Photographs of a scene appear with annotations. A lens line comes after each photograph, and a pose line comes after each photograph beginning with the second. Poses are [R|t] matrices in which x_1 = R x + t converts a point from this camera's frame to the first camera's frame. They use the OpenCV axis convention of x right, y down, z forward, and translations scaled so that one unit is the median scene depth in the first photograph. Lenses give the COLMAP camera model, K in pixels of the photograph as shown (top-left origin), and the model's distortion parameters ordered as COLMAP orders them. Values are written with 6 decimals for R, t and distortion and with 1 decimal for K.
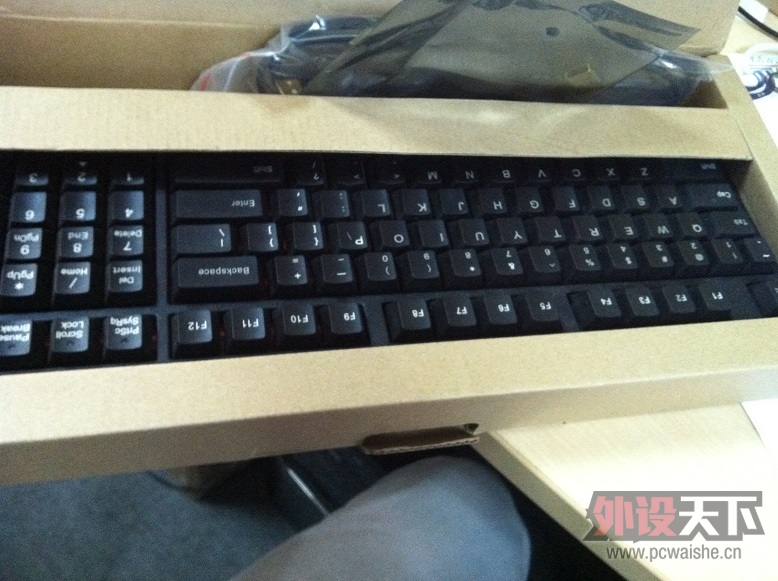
lens RADIAL K [[676.2, 0, 390.8], [0, 676.2, 289.2], [0, 0, 1]] dist [-0.015133, -0.034562]
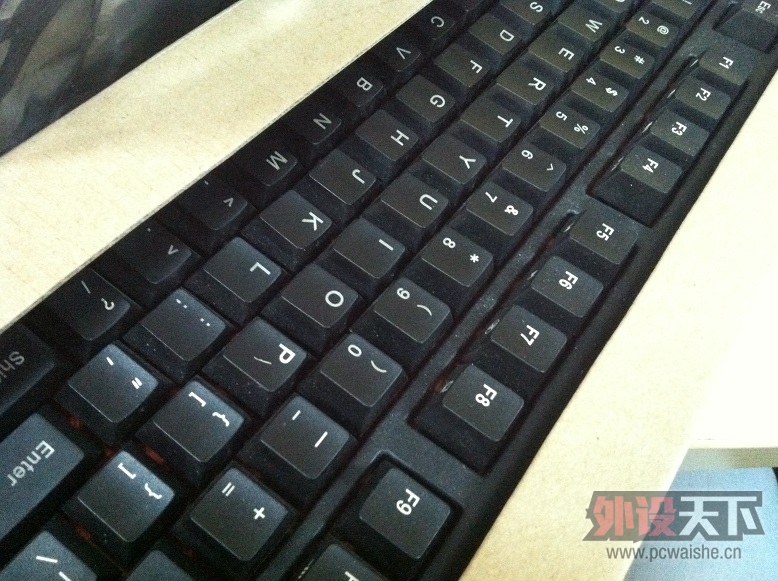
lens RADIAL K [[676.2, 0, 388.5], [0, 676.2, 294.1], [0, 0, 1]] dist [-0.015133, -0.034562]
pose [[0.722180, -0.635224, 0.273763, -0.096956], [0.587395, 0.772198, 0.242233, -0.178055], [-0.365272, -0.014129, 0.930794, 0.500867]]
